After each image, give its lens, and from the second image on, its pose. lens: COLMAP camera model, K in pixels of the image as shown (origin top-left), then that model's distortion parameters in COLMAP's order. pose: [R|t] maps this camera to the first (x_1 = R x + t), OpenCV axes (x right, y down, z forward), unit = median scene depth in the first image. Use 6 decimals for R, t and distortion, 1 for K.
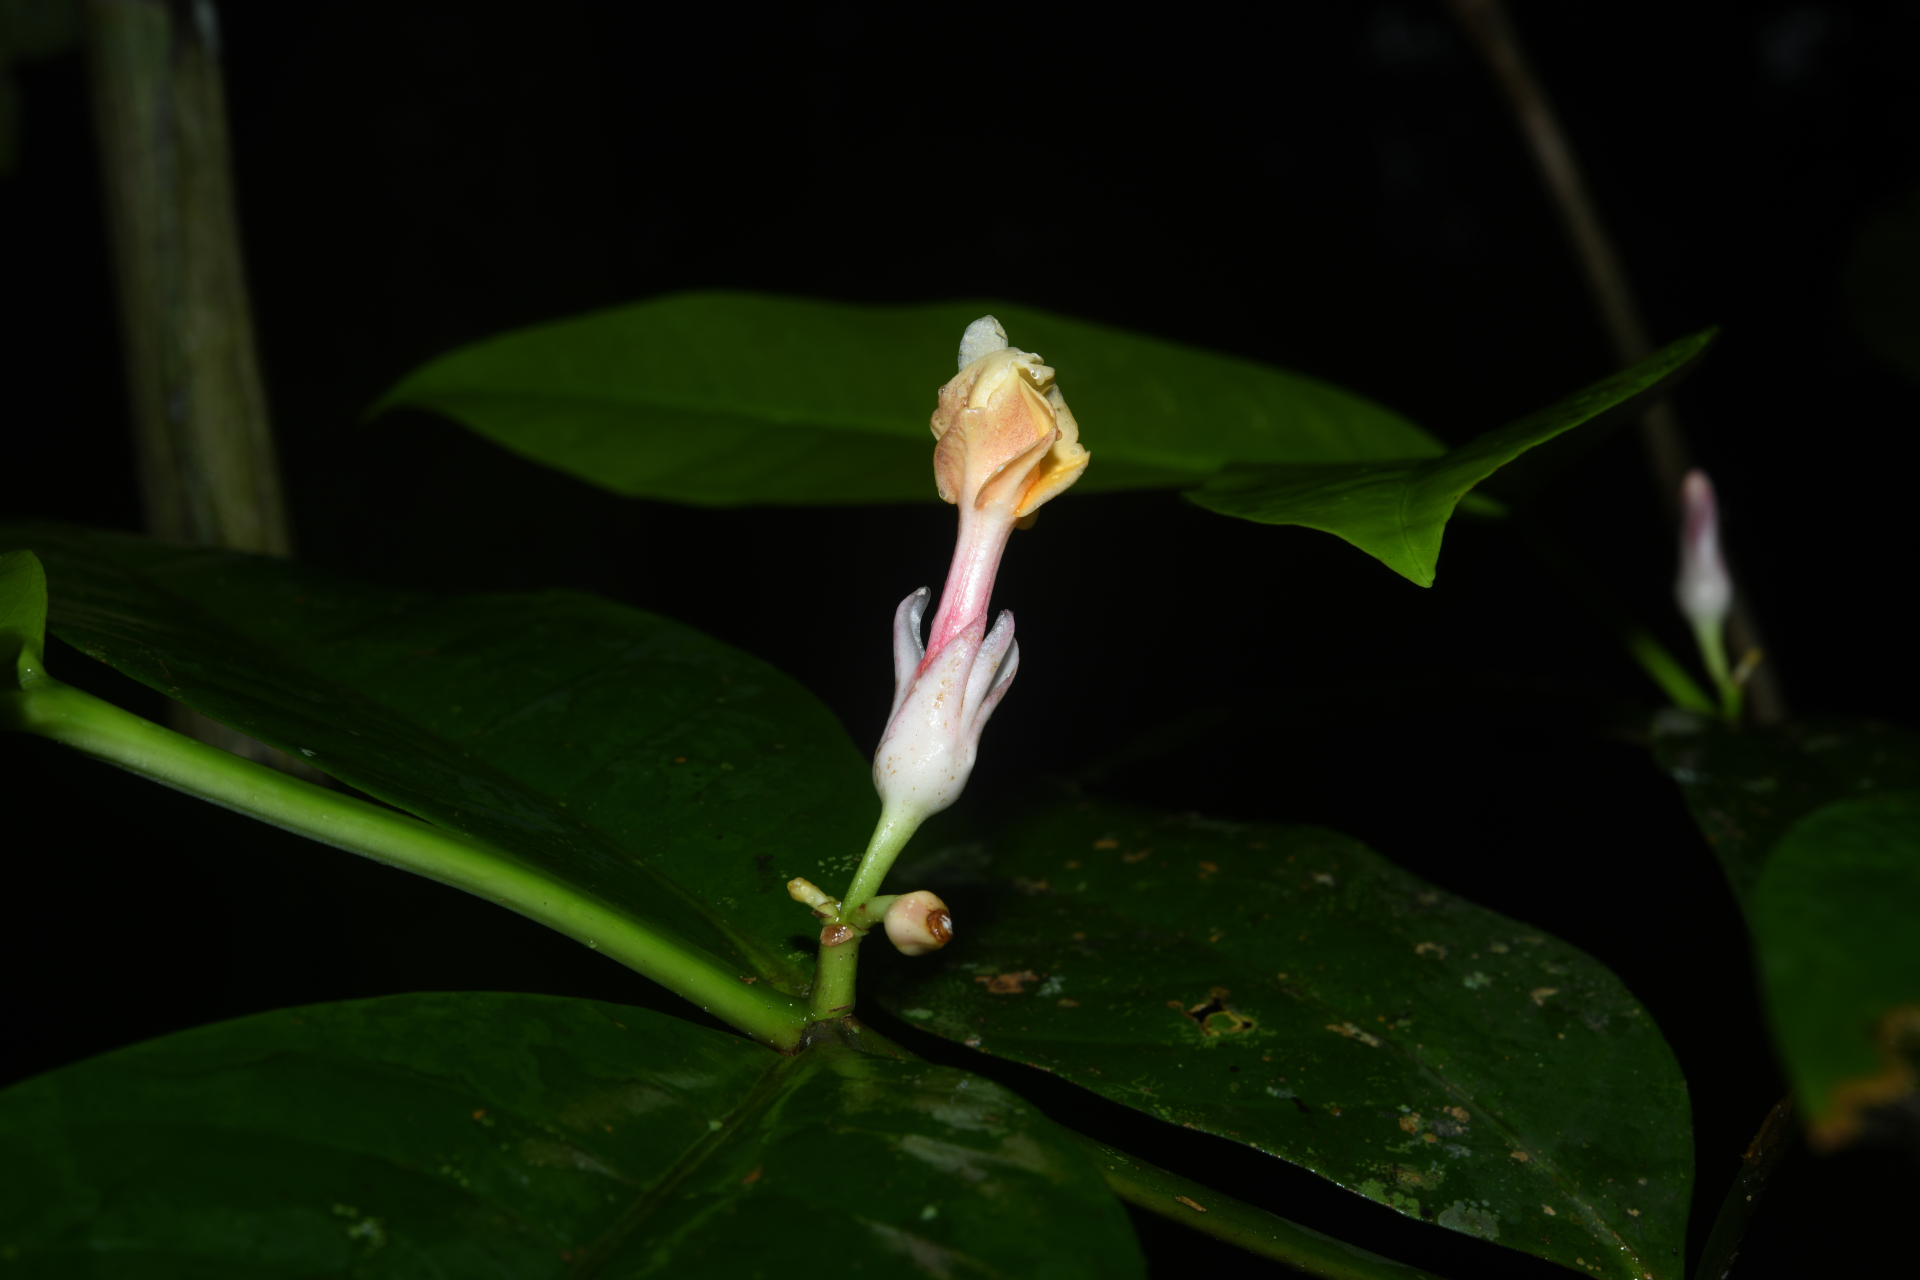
lens RADIAL K [[3401.7, 0, 957.9], [0, 3401.7, 644.7], [0, 0, 1]] dist [0.107577, 0.000000]
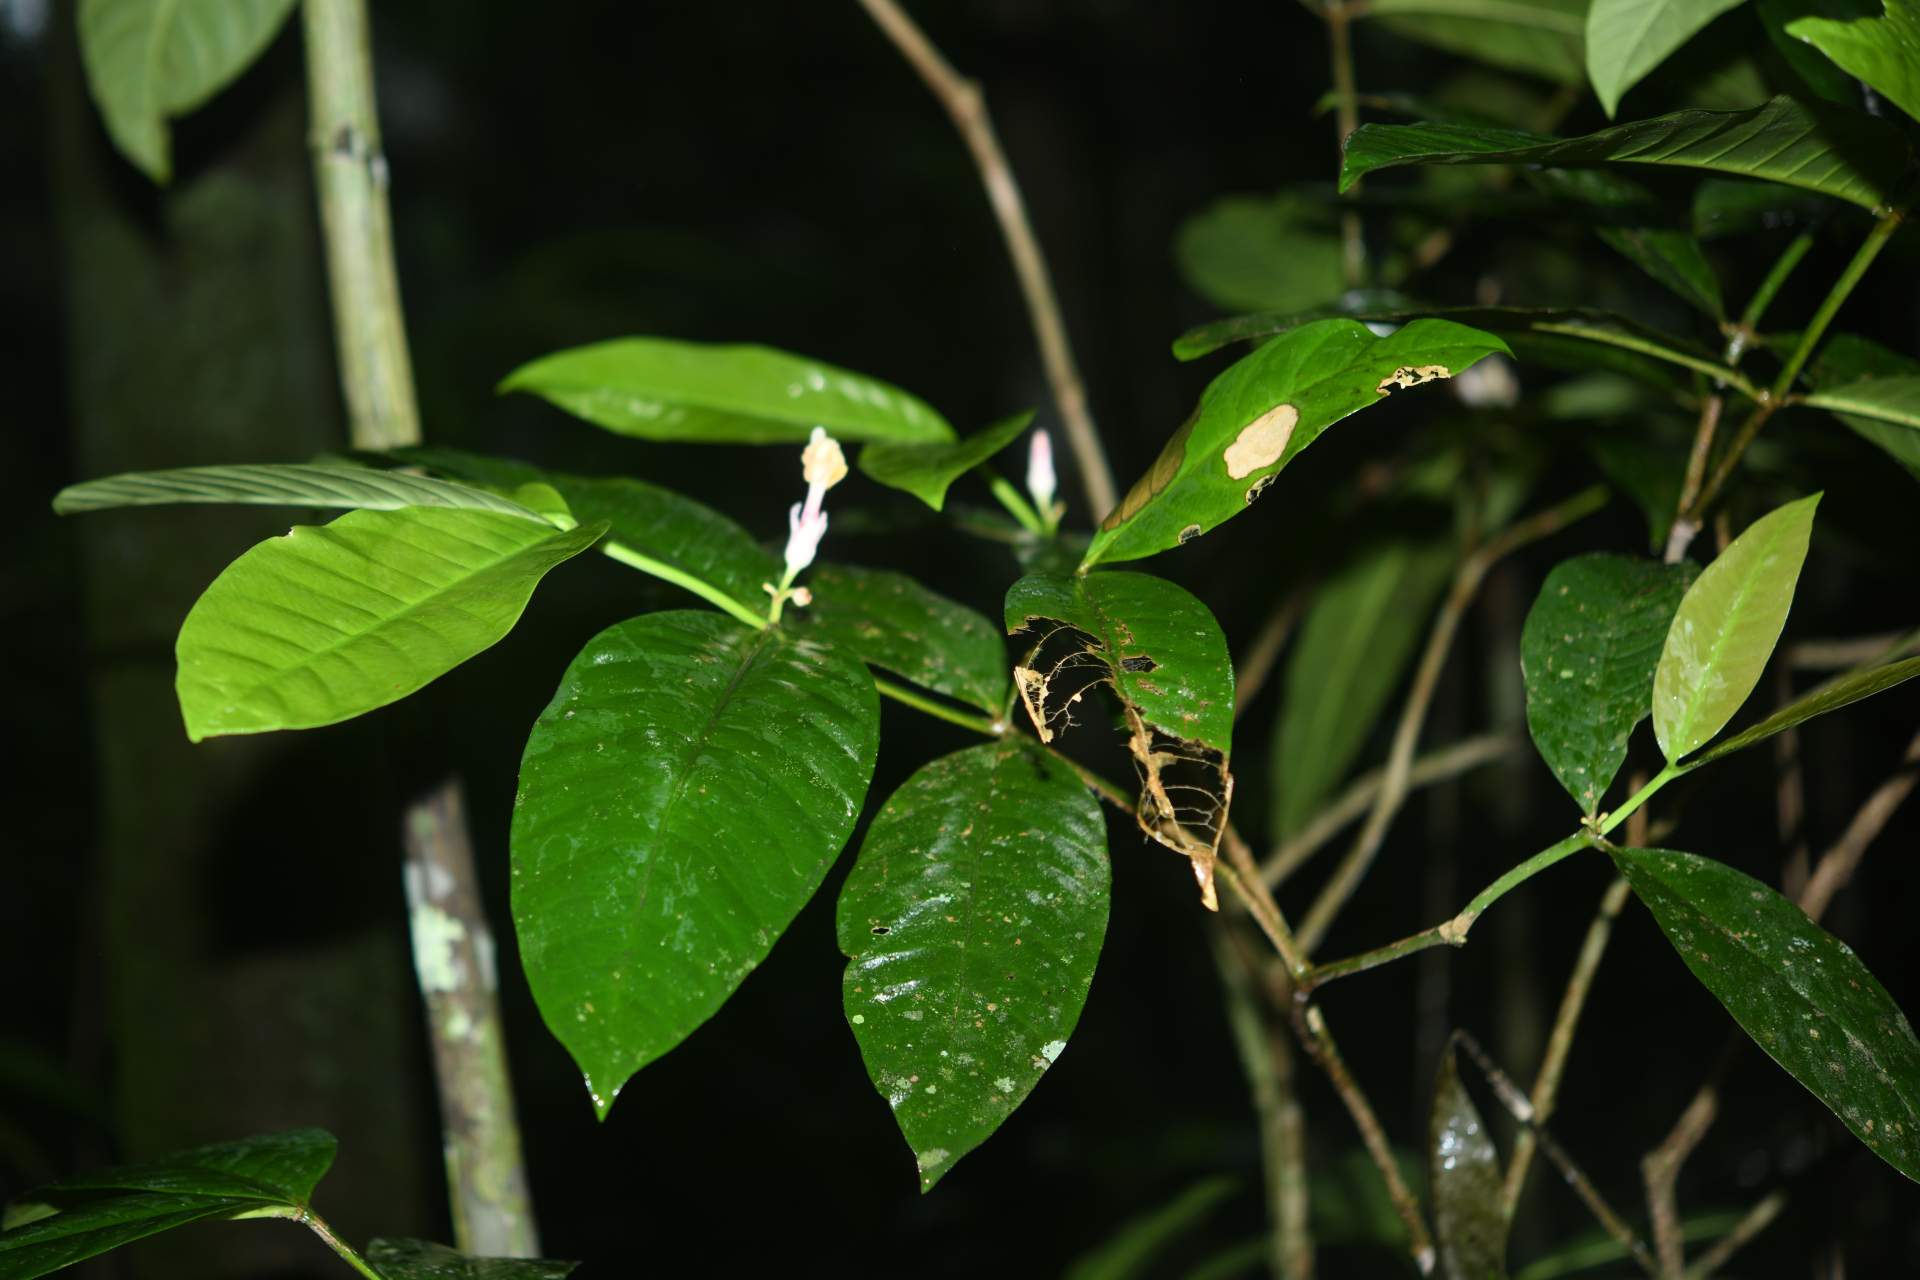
lens RADIAL K [[3401.7, 0, 959.8], [0, 3401.7, 640.4], [0, 0, 1]] dist [0.107577, 0.000000]
pose [[0.987237, 0.026892, 0.156969, -0.398120], [-0.039244, 0.996325, 0.076129, -0.151018], [-0.154344, -0.081318, 0.984665, -2.535026]]
